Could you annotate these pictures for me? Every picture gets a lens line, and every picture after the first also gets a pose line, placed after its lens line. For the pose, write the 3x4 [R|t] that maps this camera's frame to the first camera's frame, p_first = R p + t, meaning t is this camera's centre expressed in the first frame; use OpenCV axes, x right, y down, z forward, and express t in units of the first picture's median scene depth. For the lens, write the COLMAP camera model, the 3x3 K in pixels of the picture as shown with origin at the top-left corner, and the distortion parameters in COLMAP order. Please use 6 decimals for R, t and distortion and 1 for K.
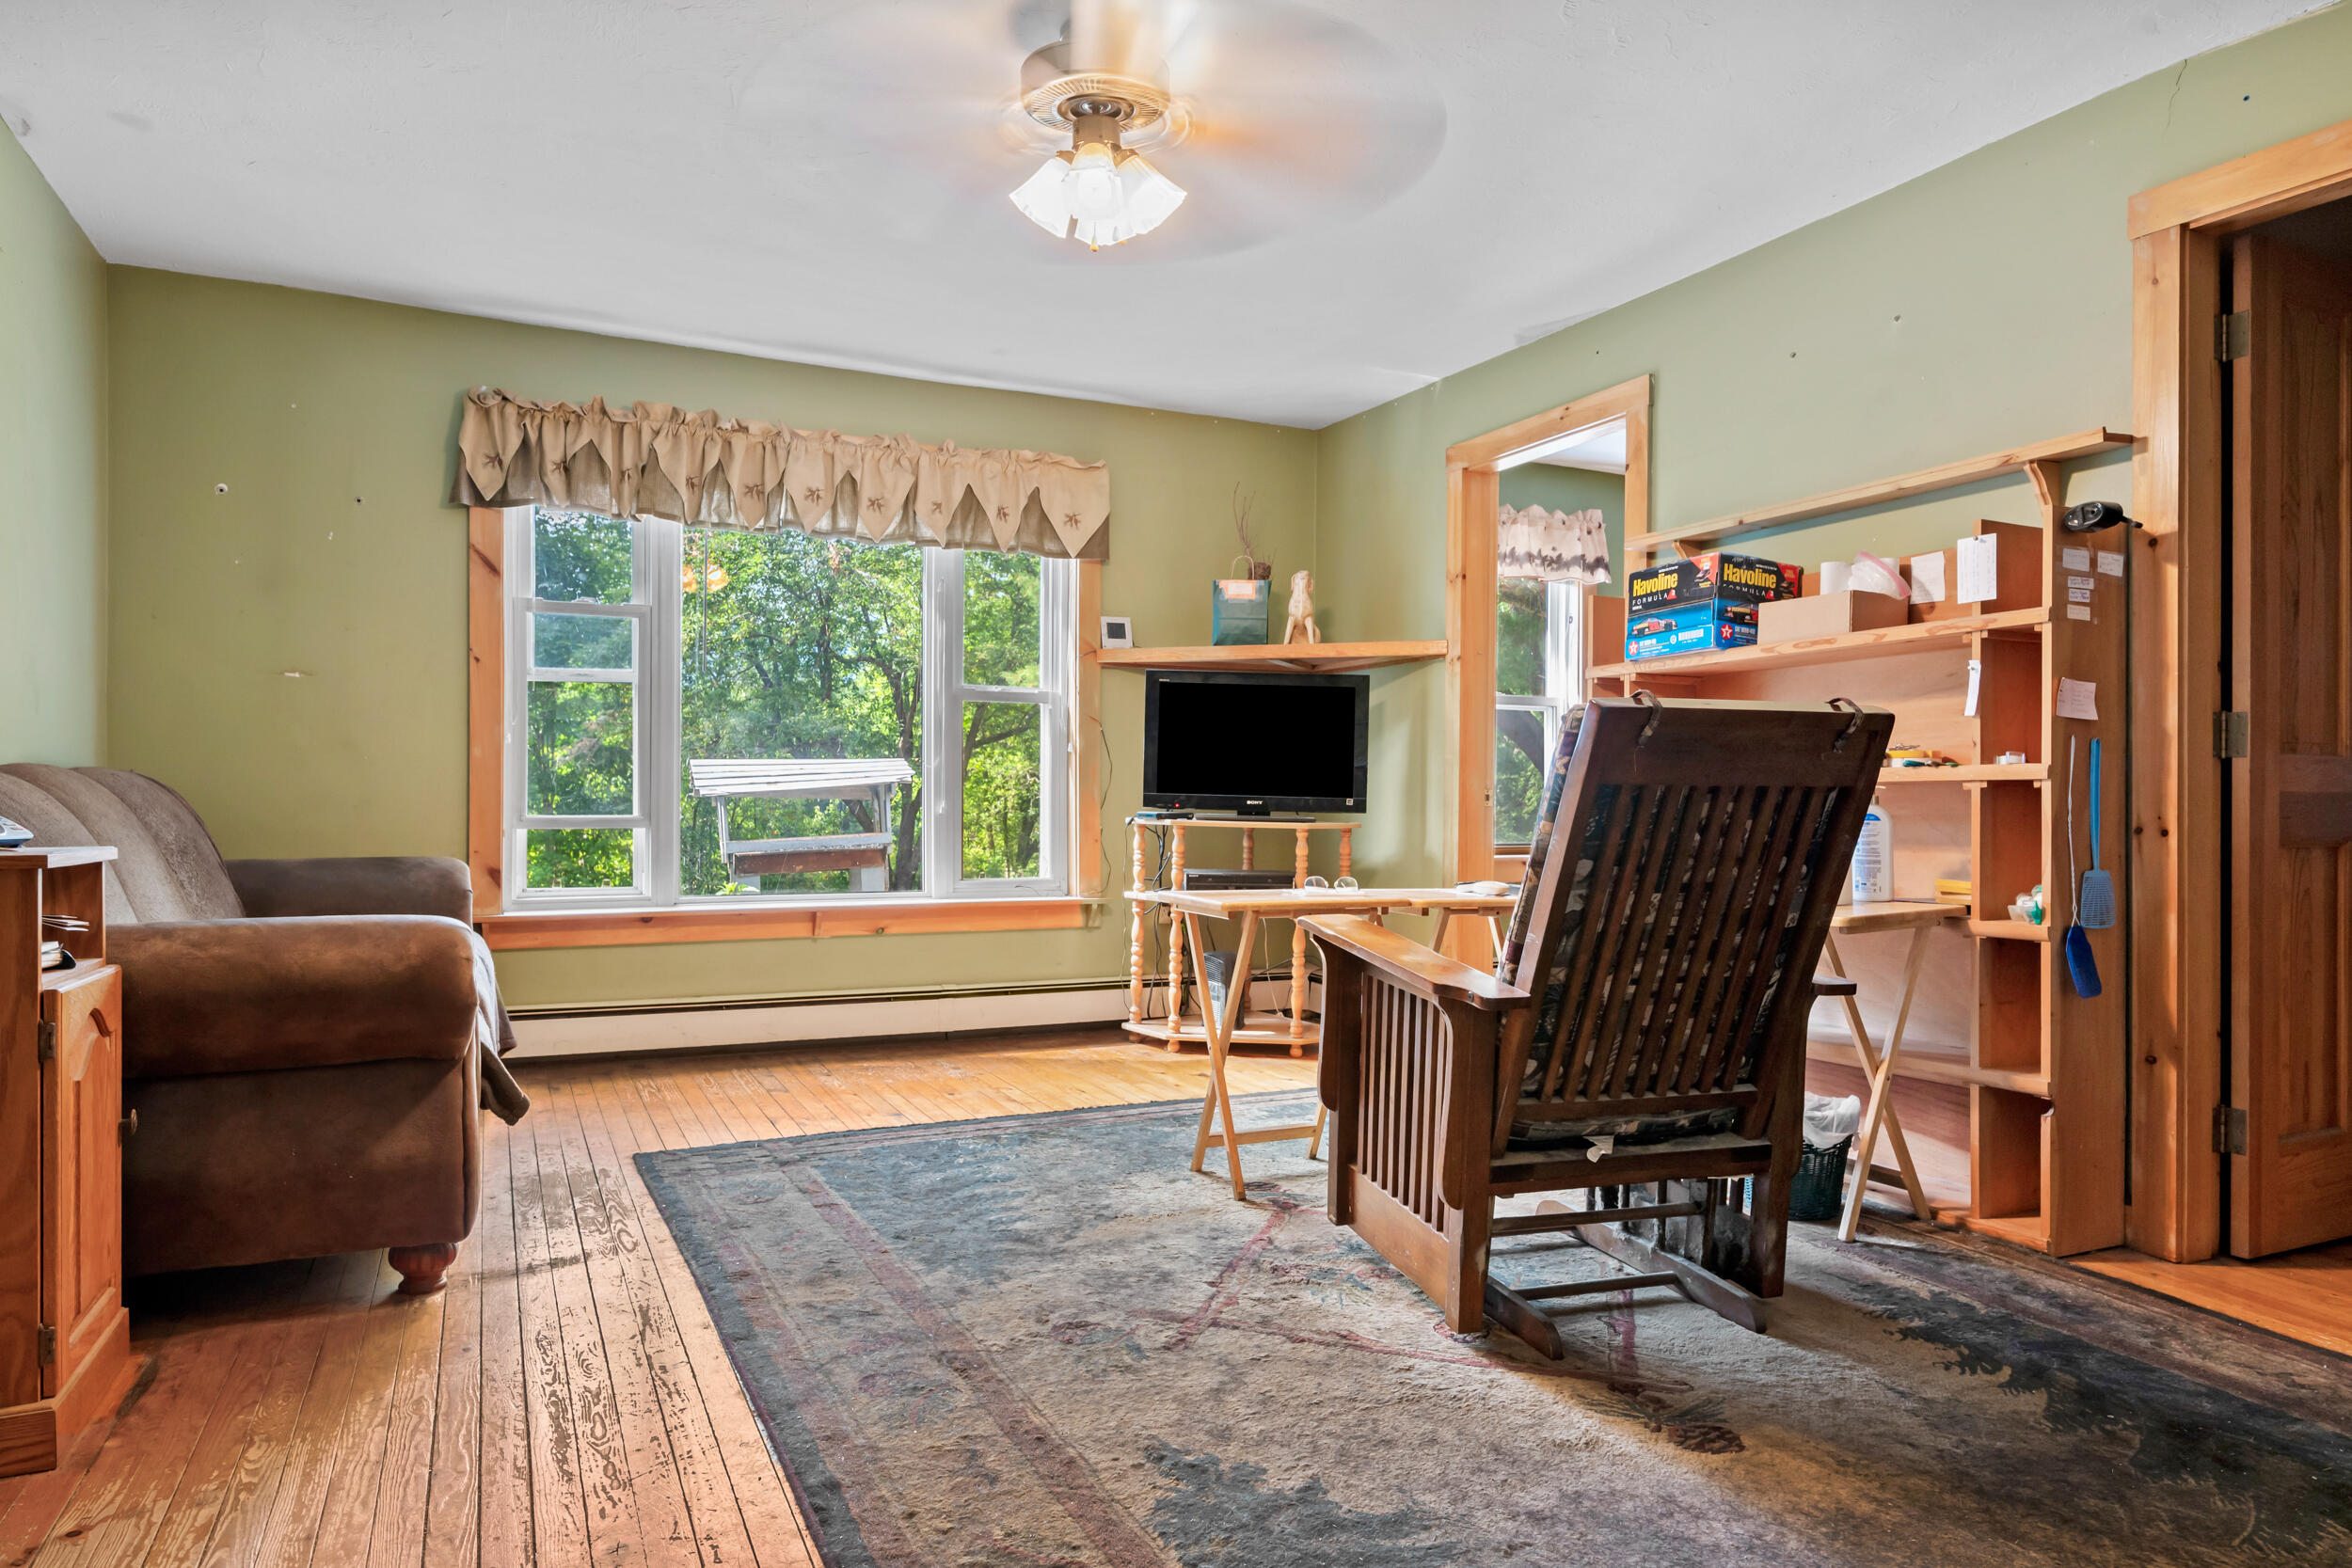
lens RADIAL K [[1462.1, 0, 1200.4], [0, 1462.1, 804.8], [0, 0, 1]] dist [-0.002253, -0.000465]
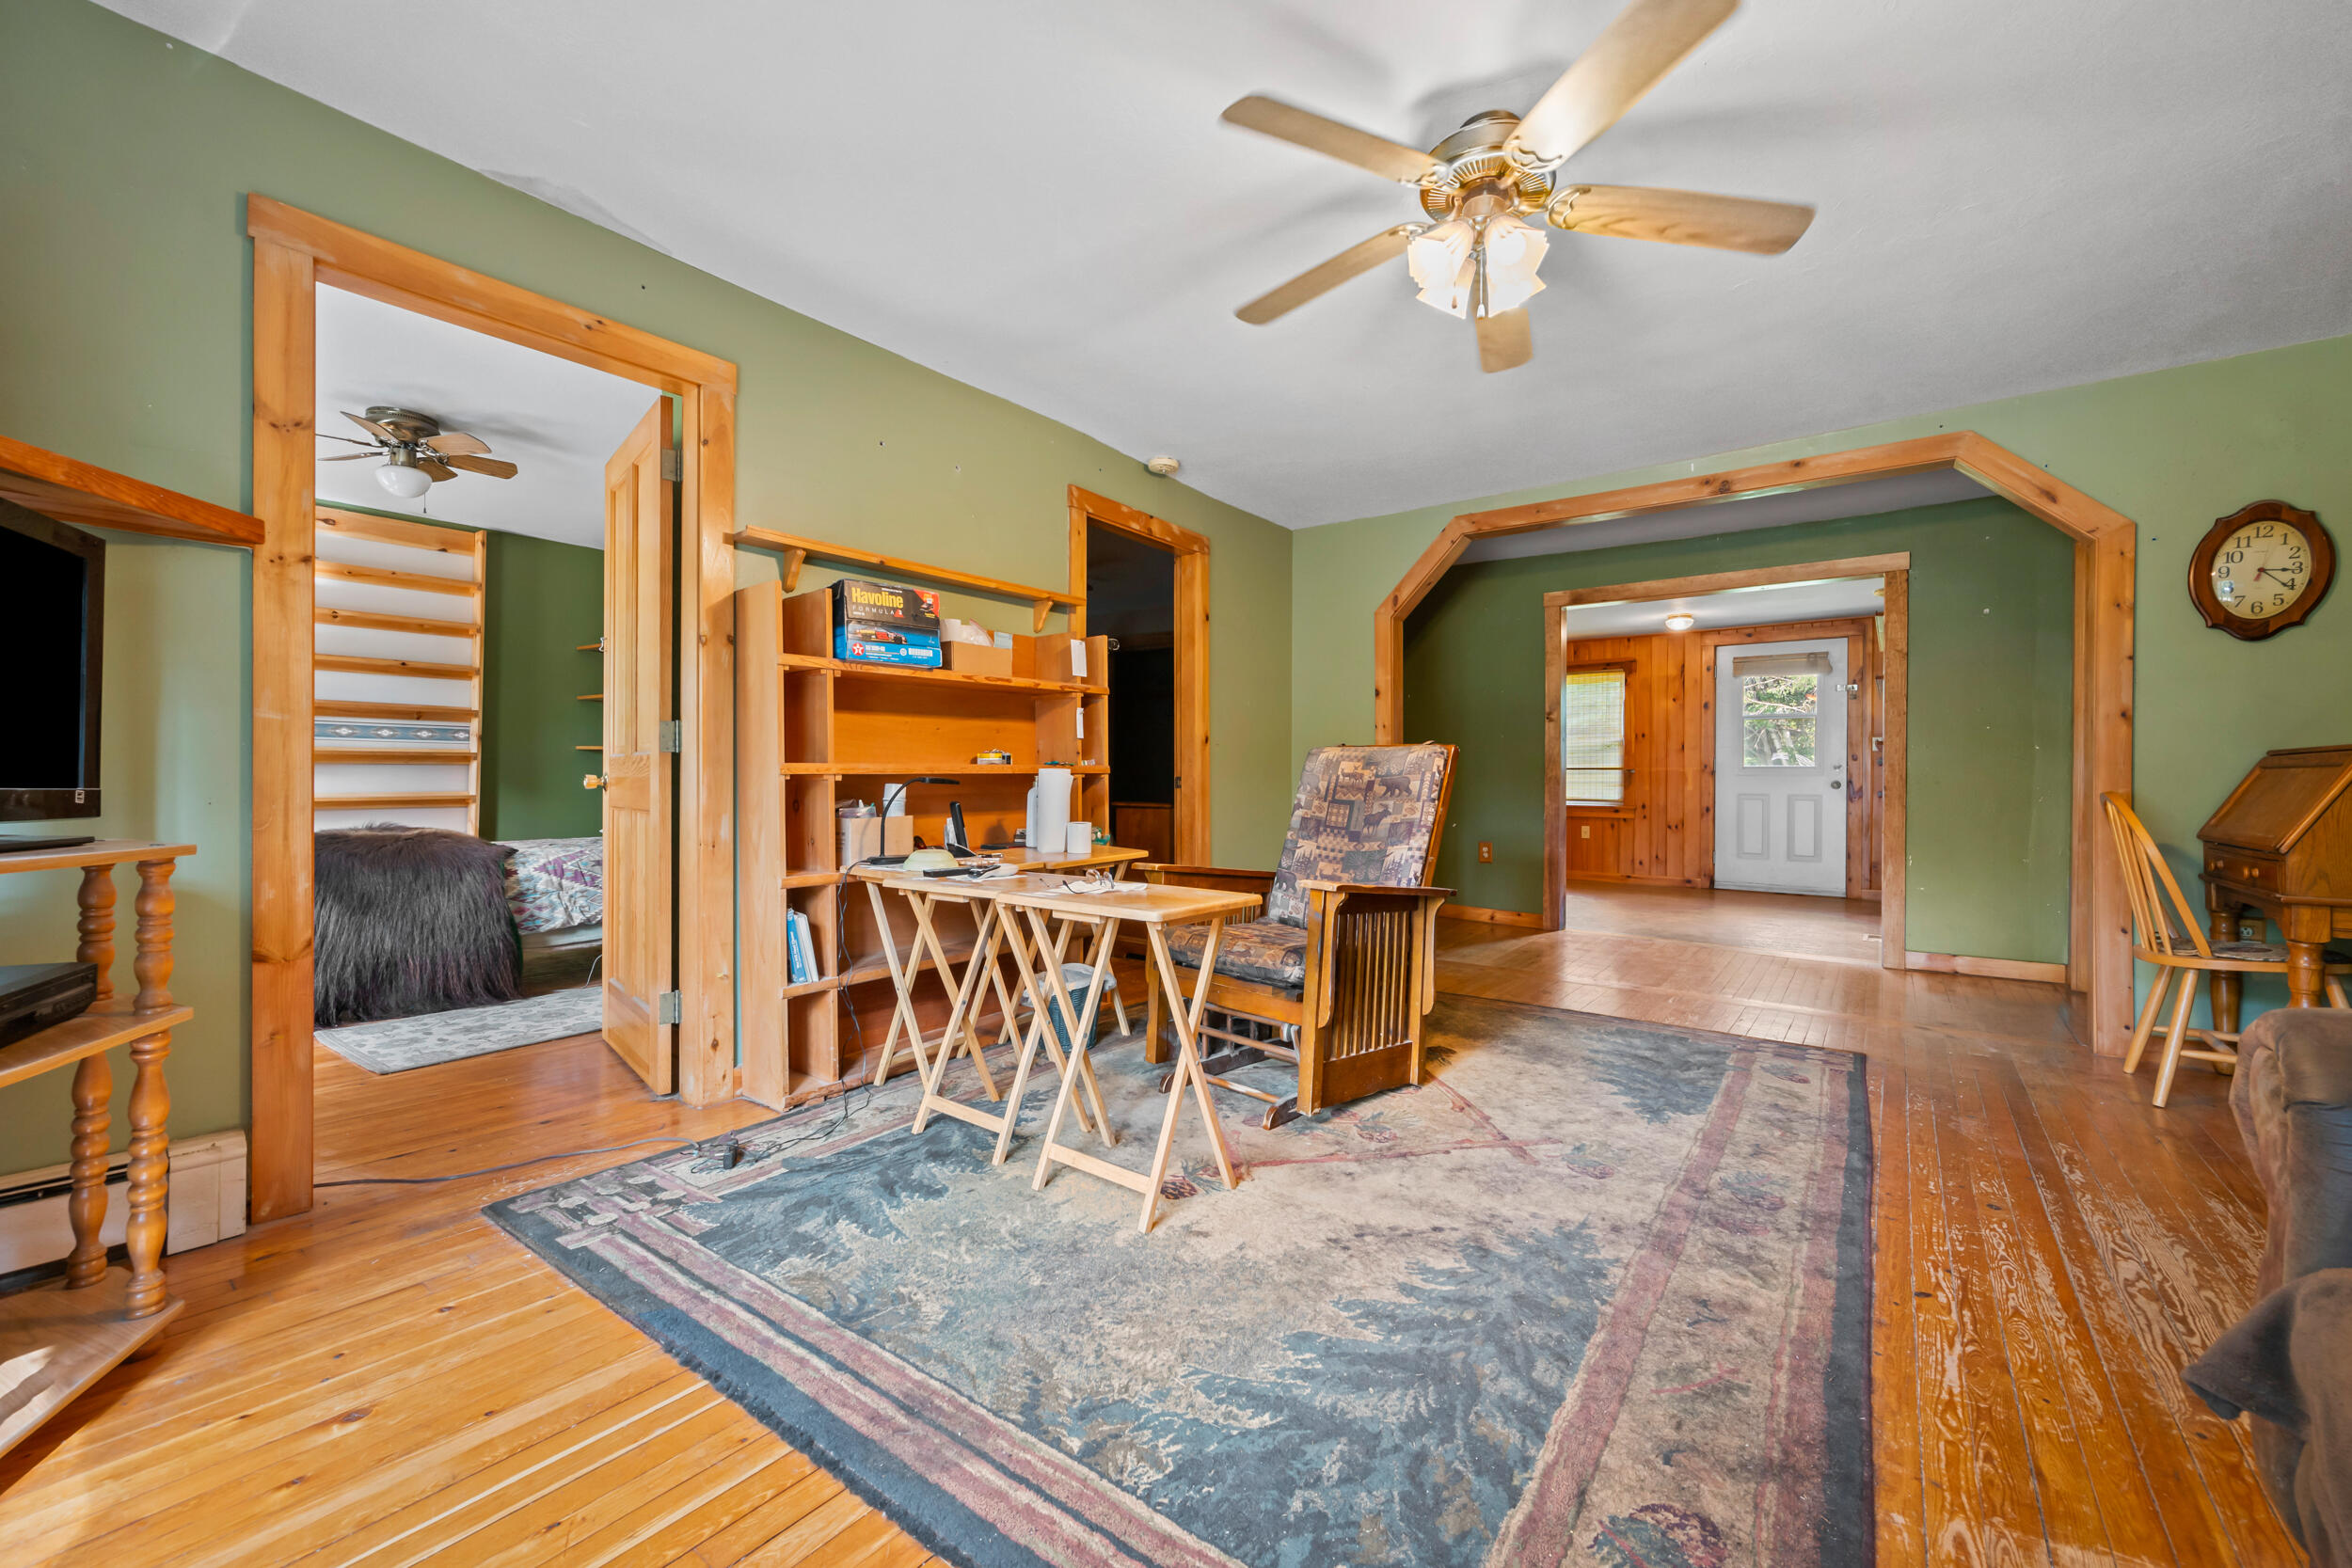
lens RADIAL K [[909.5, 0, 1184.2], [0, 909.5, 769.8], [0, 0, 1]] dist [0.001556, 0.000129]
pose [[-0.442933, -0.003485, 0.896548, -0.591061], [-0.008197, 0.999966, -0.000163, -0.023347], [-0.896517, -0.007421, -0.442947, 1.471871]]
